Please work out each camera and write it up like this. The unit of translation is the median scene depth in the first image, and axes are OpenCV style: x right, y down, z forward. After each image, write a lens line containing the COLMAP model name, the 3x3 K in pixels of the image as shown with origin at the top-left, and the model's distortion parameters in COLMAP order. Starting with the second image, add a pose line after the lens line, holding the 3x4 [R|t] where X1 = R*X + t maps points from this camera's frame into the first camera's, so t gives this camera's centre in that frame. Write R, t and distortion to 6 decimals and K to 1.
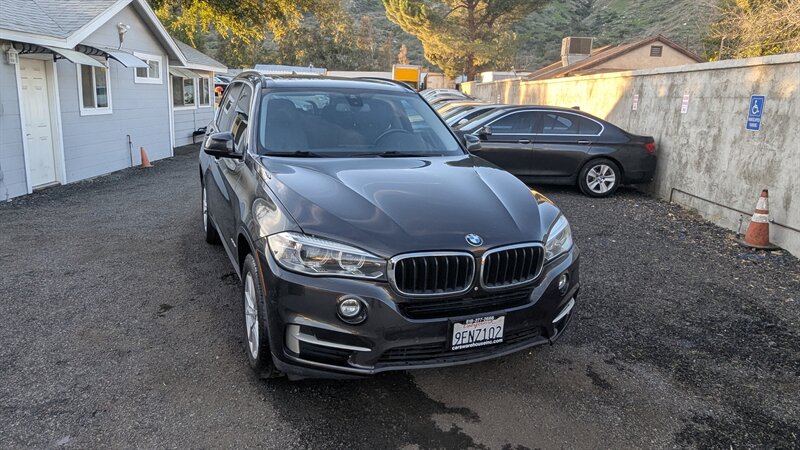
lens RADIAL K [[561.5, 0, 396.9], [0, 561.5, 225.3], [0, 0, 1]] dist [0.003908, -0.006827]
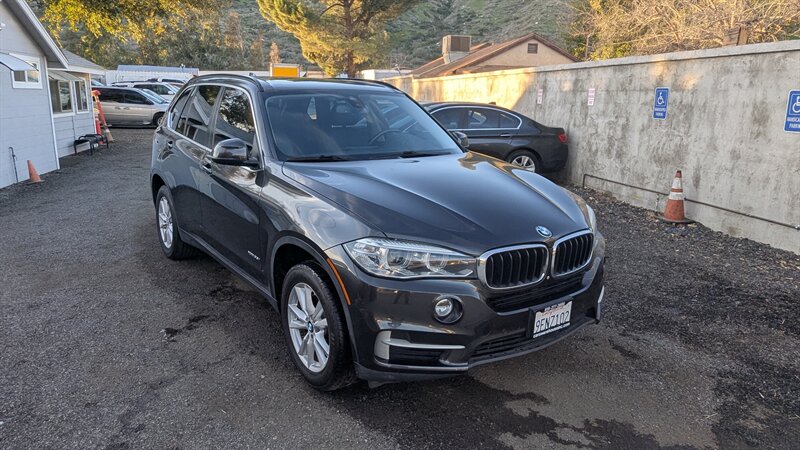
lens RADIAL K [[561.5, 0, 397.4], [0, 561.5, 225.3], [0, 0, 1]] dist [0.003908, -0.006827]
pose [[0.974459, -0.072737, 0.212459, -0.121041], [0.072044, 0.997341, 0.011010, -0.005968], [-0.212695, 0.004577, 0.977108, 0.009817]]
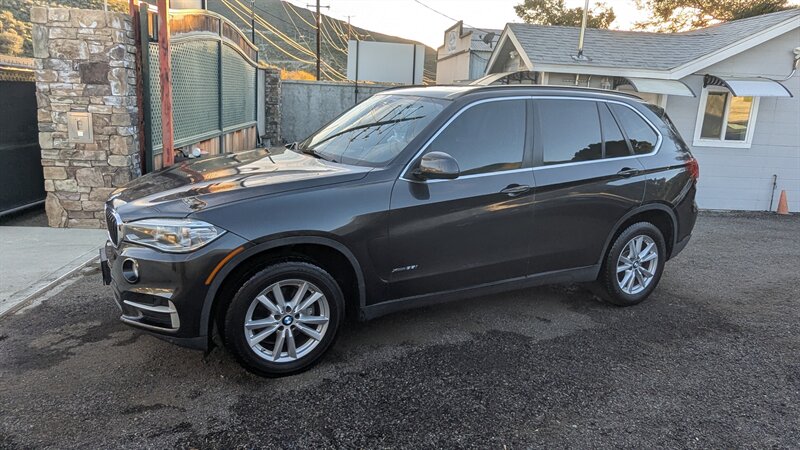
lens RADIAL K [[561.5, 0, 395.6], [0, 561.5, 223.1], [0, 0, 1]] dist [0.003908, -0.006827]
pose [[0.090646, 0.186612, -0.978243, 0.498149], [-0.270203, 0.950049, 0.156196, -0.098974], [0.958527, 0.250165, 0.136541, 0.496758]]
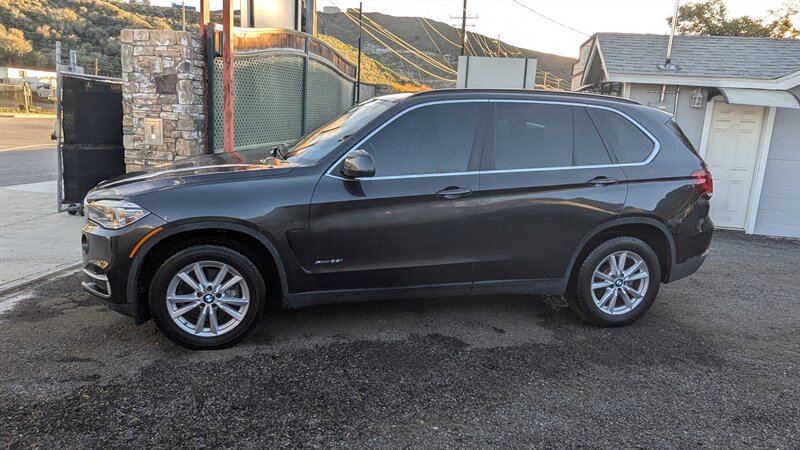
lens RADIAL K [[561.5, 0, 397.2], [0, 561.5, 223.0], [0, 0, 1]] dist [0.003908, -0.006827]
pose [[-0.168622, 0.154390, -0.973514, 0.508147], [-0.280140, 0.939422, 0.197506, -0.134331], [0.945033, 0.306024, -0.115156, 0.668317]]
